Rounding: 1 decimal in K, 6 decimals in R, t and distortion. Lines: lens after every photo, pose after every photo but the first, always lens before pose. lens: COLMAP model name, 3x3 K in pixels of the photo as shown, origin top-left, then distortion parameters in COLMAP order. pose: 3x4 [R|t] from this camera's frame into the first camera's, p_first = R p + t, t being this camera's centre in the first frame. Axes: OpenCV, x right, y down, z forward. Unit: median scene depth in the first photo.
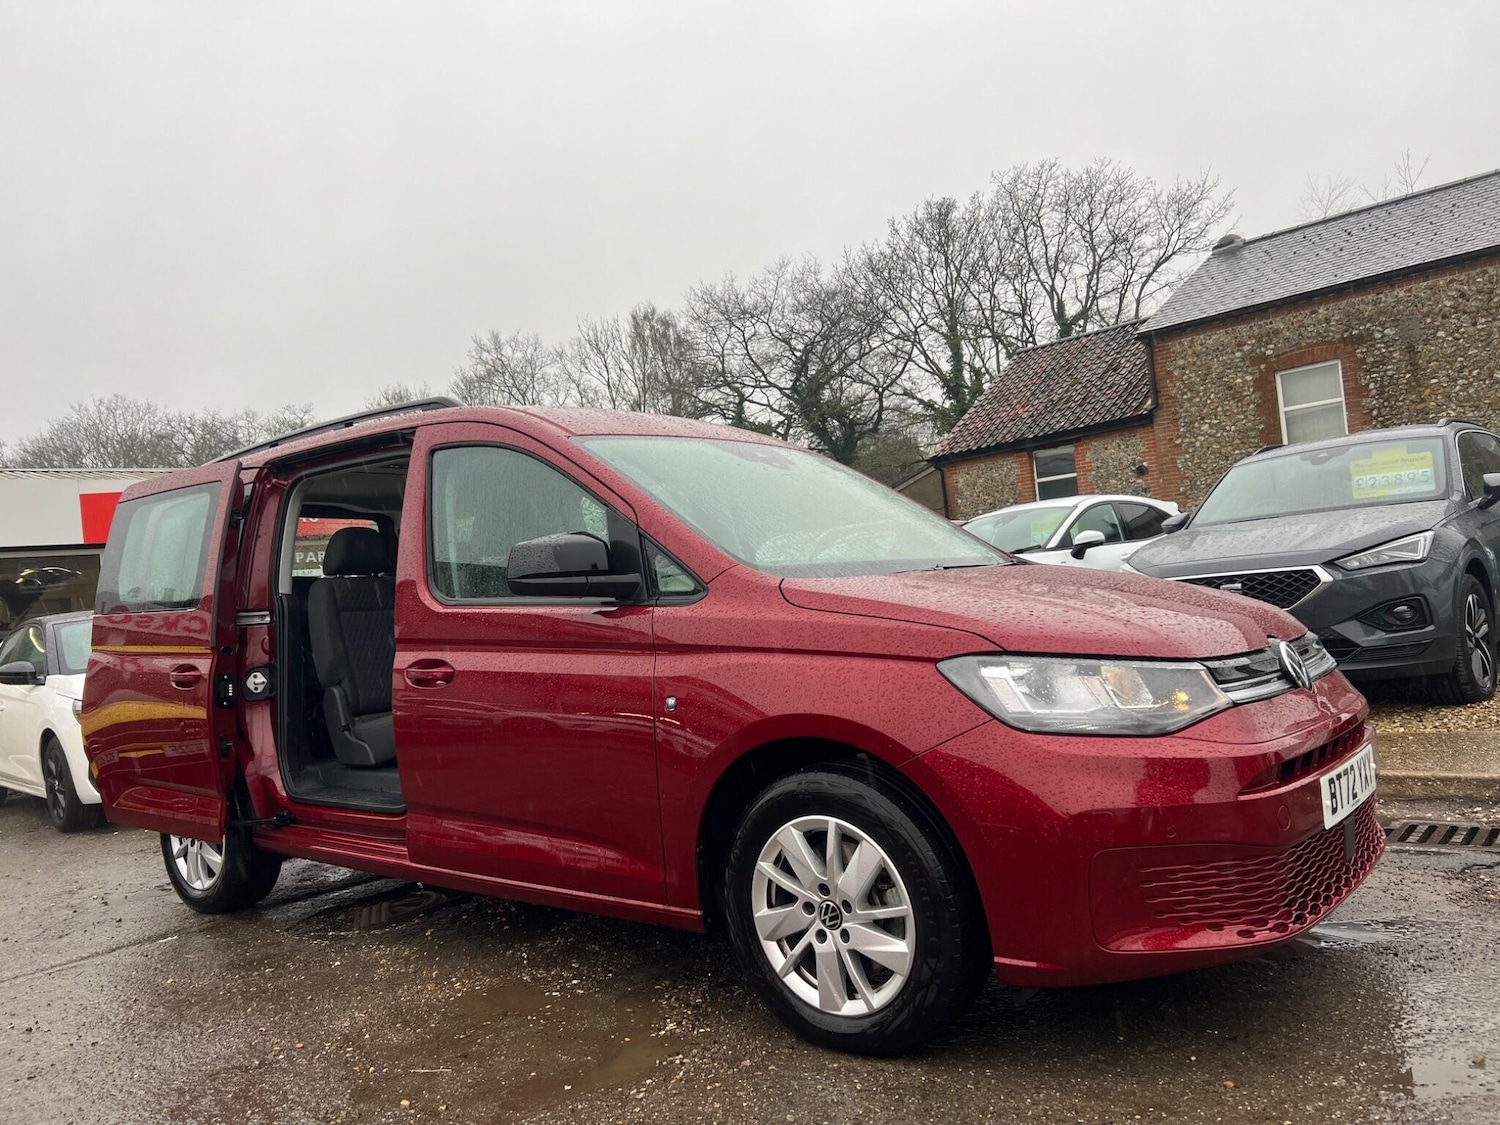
lens RADIAL K [[1113.8, 0, 737.3], [0, 1113.8, 580.5], [0, 0, 1]] dist [0.053773, -0.053937]
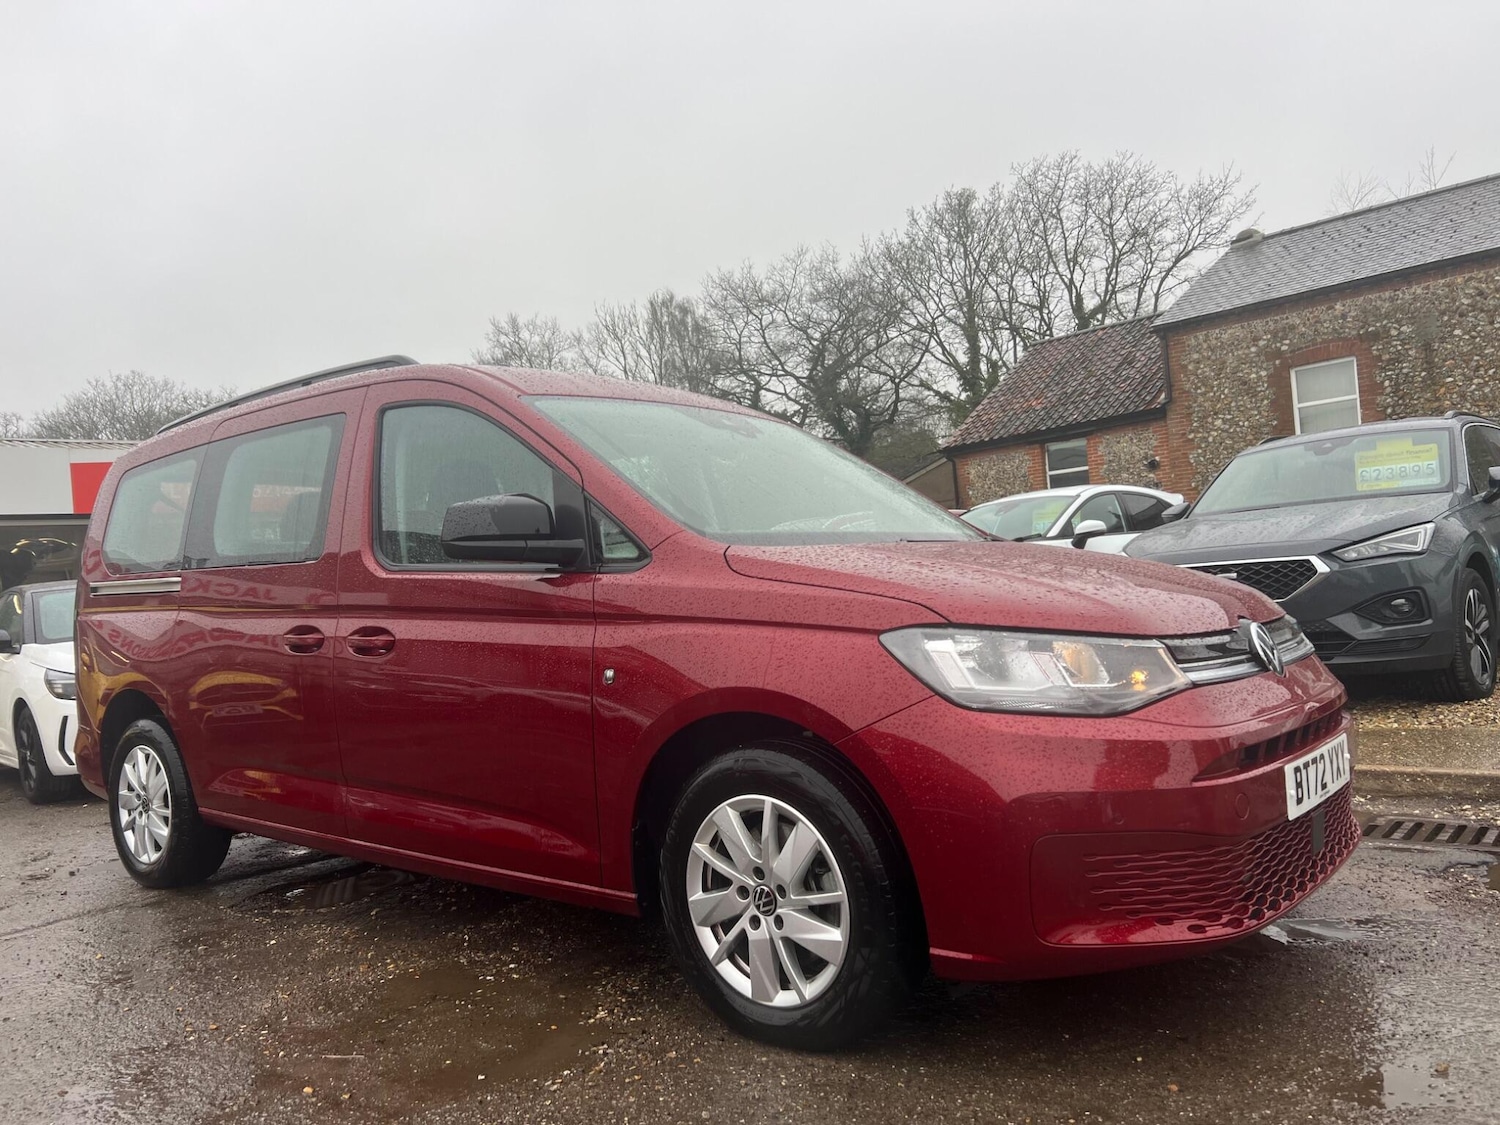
lens RADIAL K [[1116.4, 0, 747.8], [0, 1116.4, 580.3], [0, 0, 1]] dist [0.058849, -0.059106]
pose [[0.999791, 0.020424, 0.000721, 0.043607], [-0.020430, 0.999733, 0.010781, 0.013153], [-0.000501, -0.010793, 0.999942, 0.039202]]
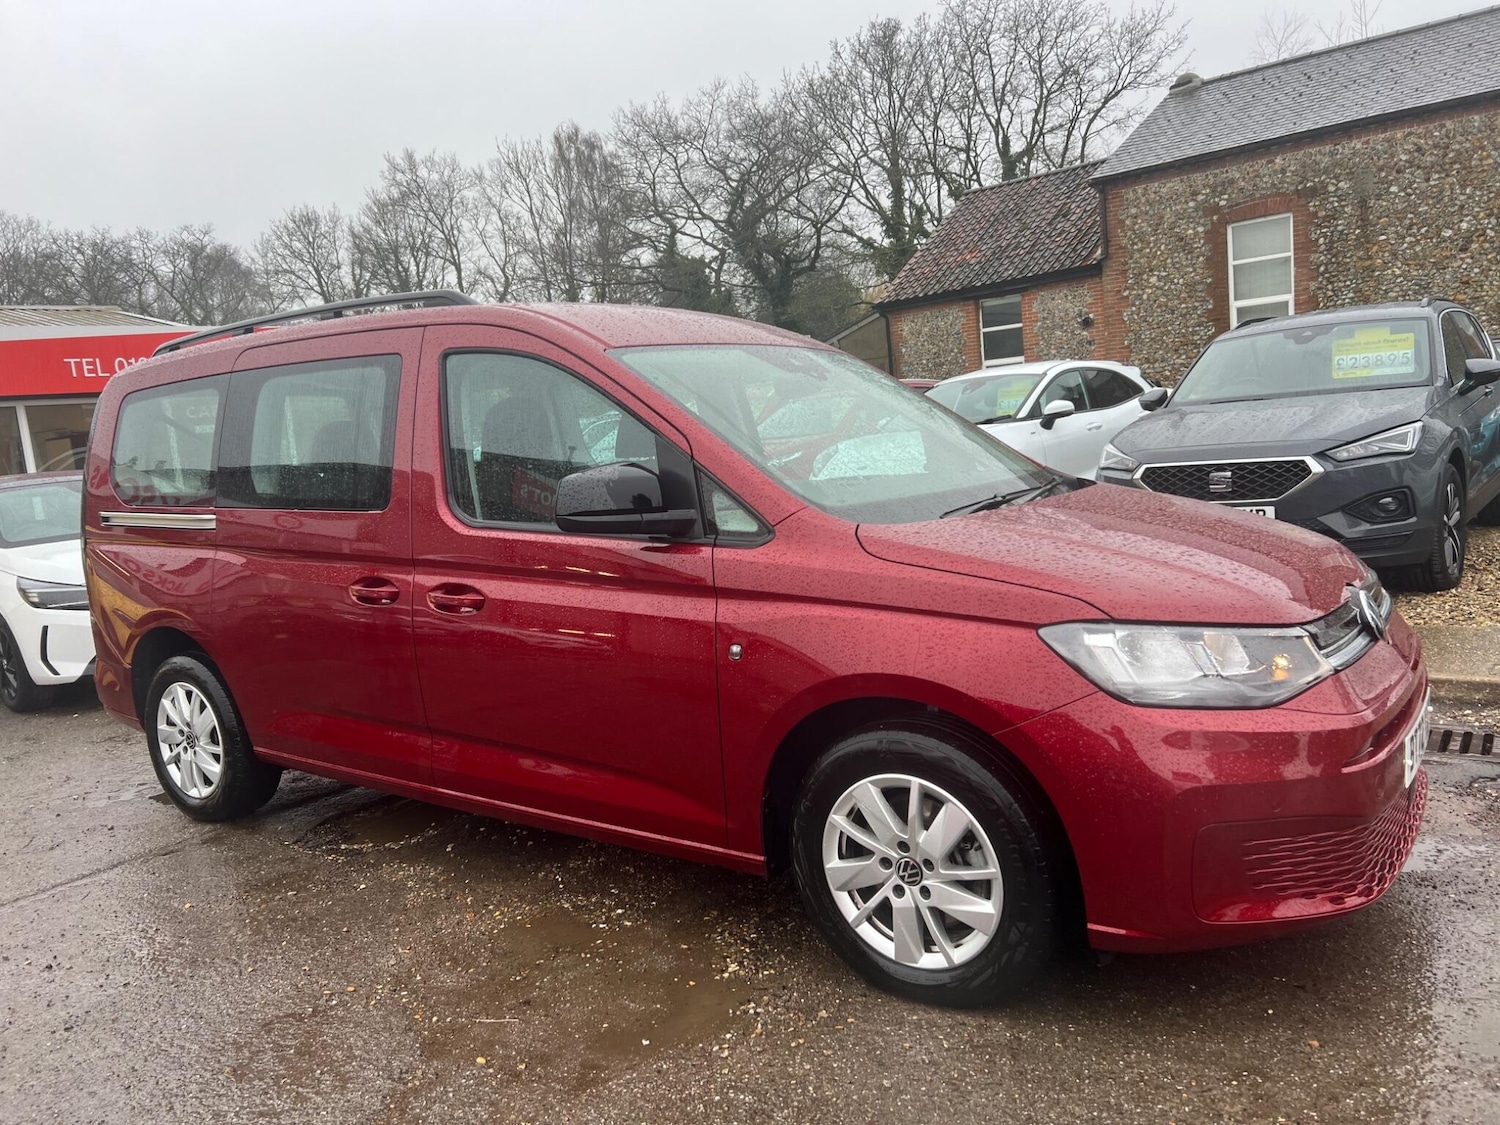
lens RADIAL K [[1116.4, 0, 747.8], [0, 1116.4, 580.3], [0, 0, 1]] dist [0.058849, -0.059106]
pose [[0.997861, 0.002246, 0.065332, -0.086993], [-0.011096, 0.990728, 0.135410, -0.062319], [-0.064422, -0.135845, 0.988633, 0.043114]]
